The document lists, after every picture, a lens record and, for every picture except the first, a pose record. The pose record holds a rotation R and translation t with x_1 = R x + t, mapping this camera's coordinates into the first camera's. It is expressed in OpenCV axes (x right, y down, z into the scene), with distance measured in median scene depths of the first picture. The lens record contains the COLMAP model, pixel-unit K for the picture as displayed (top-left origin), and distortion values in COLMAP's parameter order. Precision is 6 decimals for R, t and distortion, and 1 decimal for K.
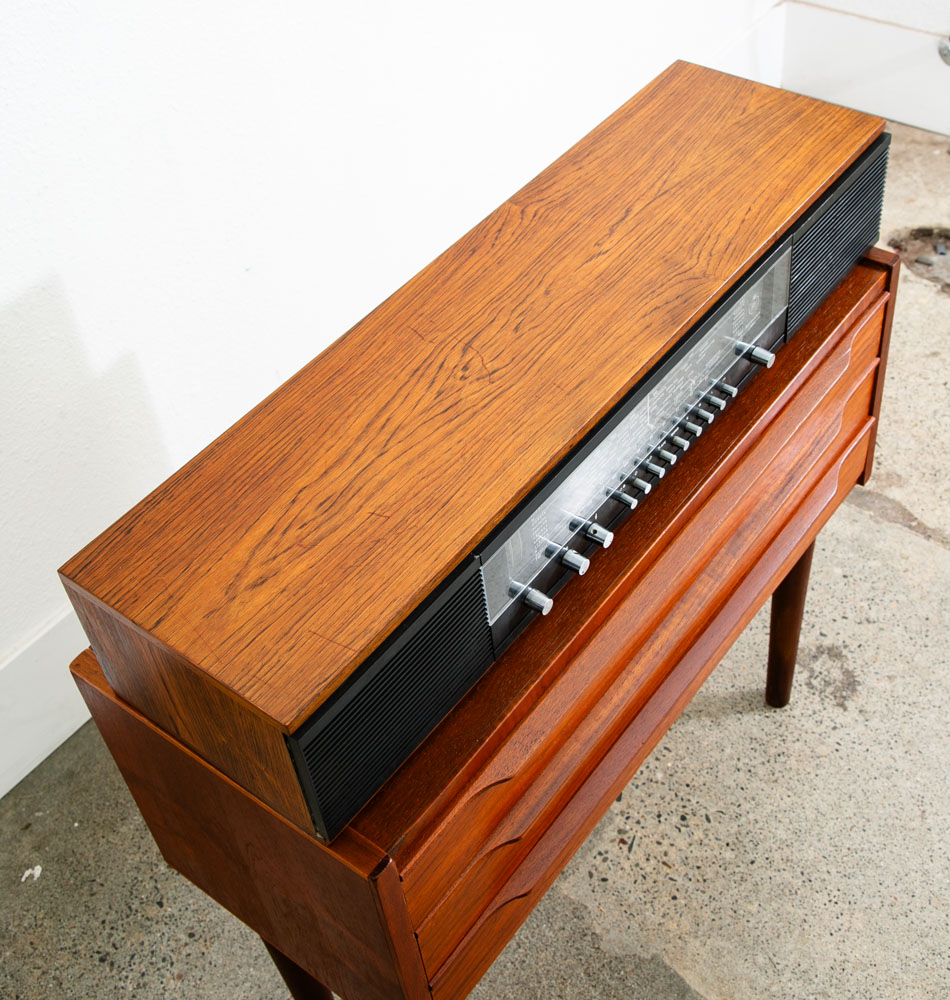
lens RADIAL K [[1379.0, 0, 479.8], [0, 1379.0, 423.4], [0, 0, 1]] dist [0.034046, 0.000000]
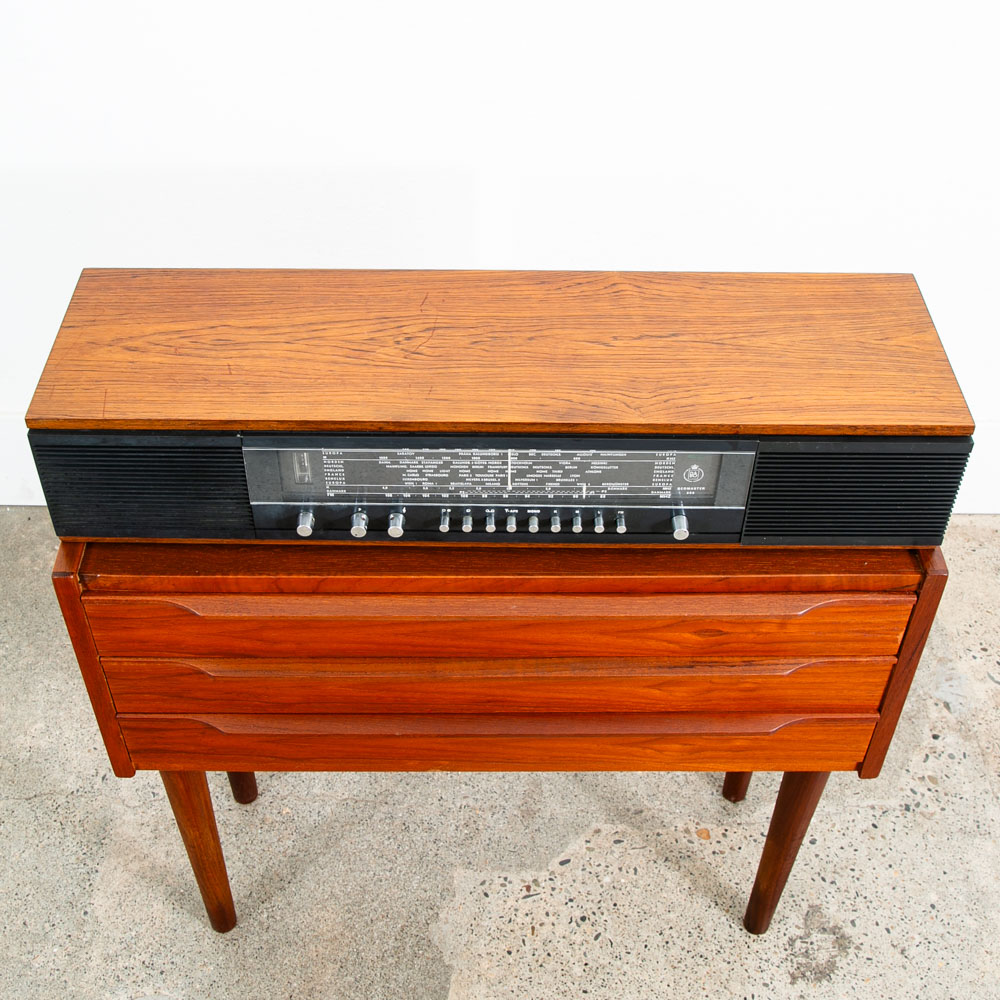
lens RADIAL K [[1364.8, 0, 481.7], [0, 1364.8, 475.6], [0, 0, 1]] dist [-0.039572, 0.000000]
pose [[0.609031, 0.599879, -0.518869, 0.445691], [-0.587308, 0.780754, 0.213289, -0.148809], [0.533057, 0.174837, 0.827818, 0.069423]]
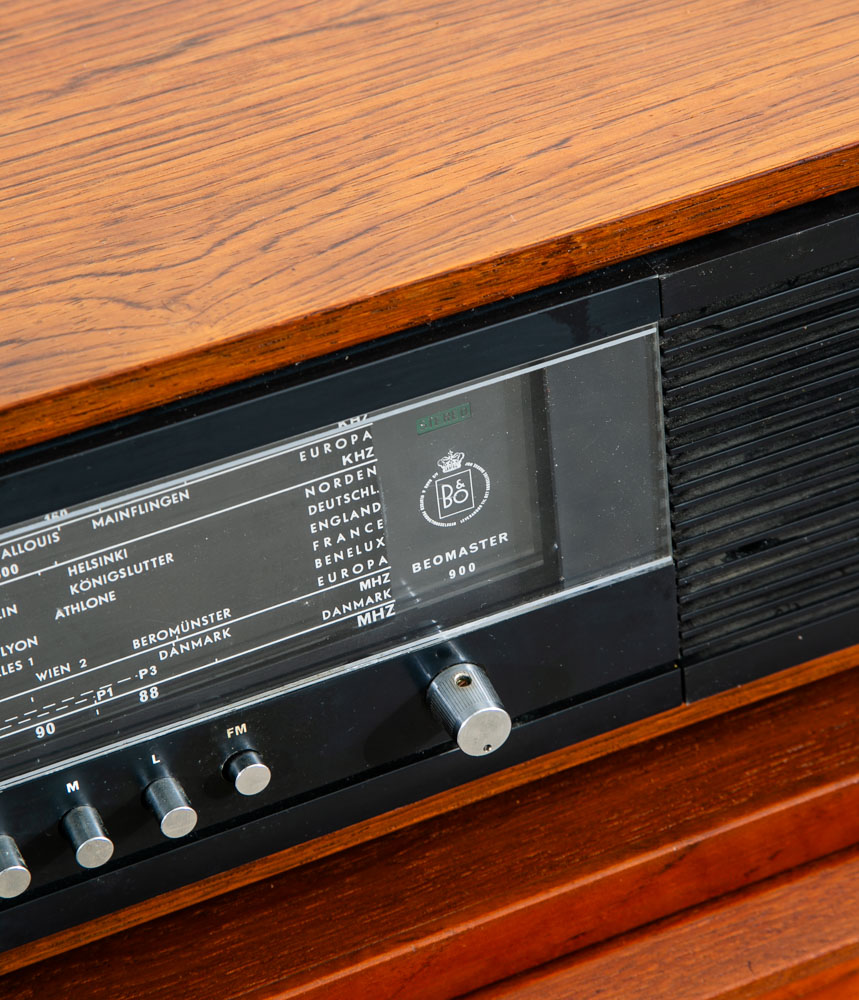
lens RADIAL K [[3345.4, 0, 438.7], [0, 3345.4, 504.4], [0, 0, 1]] dist [0.486138, 0.000000]
pose [[0.873572, 0.292784, -0.388779, 0.317167], [-0.321684, 0.946797, -0.009792, -0.055543], [0.365228, 0.133618, 0.921279, 0.301053]]
